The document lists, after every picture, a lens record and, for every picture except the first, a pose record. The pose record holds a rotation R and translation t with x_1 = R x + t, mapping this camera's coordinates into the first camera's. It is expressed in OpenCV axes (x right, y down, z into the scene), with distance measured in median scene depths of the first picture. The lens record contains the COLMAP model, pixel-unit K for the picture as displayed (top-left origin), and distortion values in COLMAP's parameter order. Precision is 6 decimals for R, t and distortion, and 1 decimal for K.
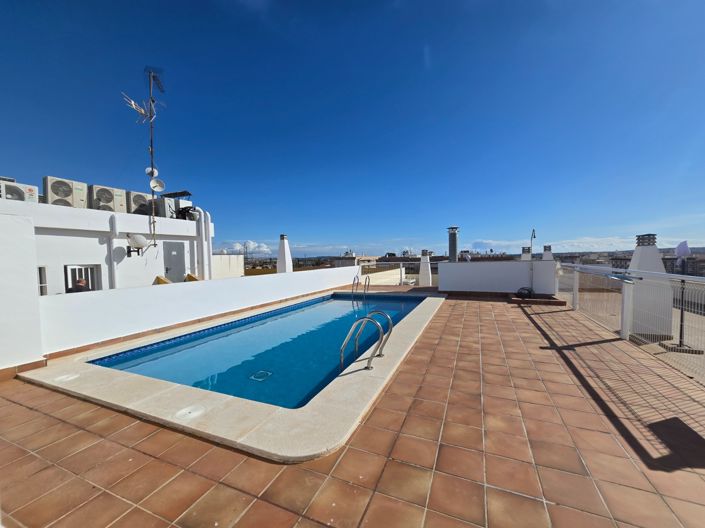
lens RADIAL K [[289.0, 0, 351.5], [0, 289.0, 265.7], [0, 0, 1]] dist [-0.003850, 0.000726]
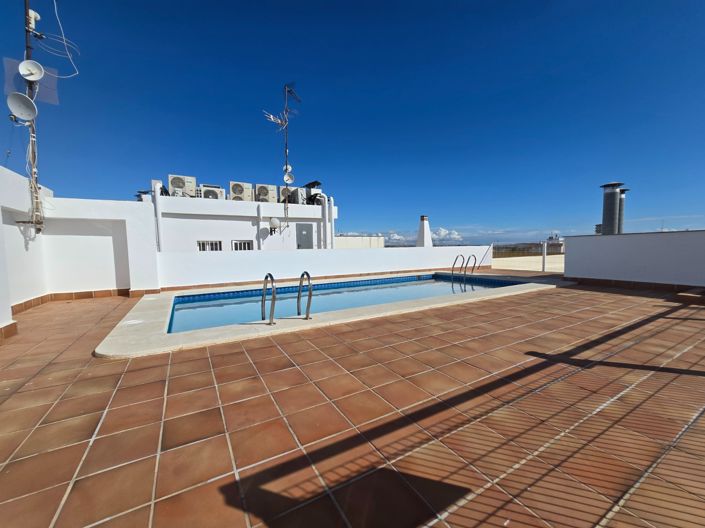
lens RADIAL K [[289.0, 0, 353.5], [0, 289.0, 266.3], [0, 0, 1]] dist [-0.003850, 0.000726]
pose [[0.805458, 0.045656, -0.590891, 0.322210], [-0.018321, 0.998470, 0.052175, 0.034980], [0.592369, -0.031199, 0.805062, 0.133442]]
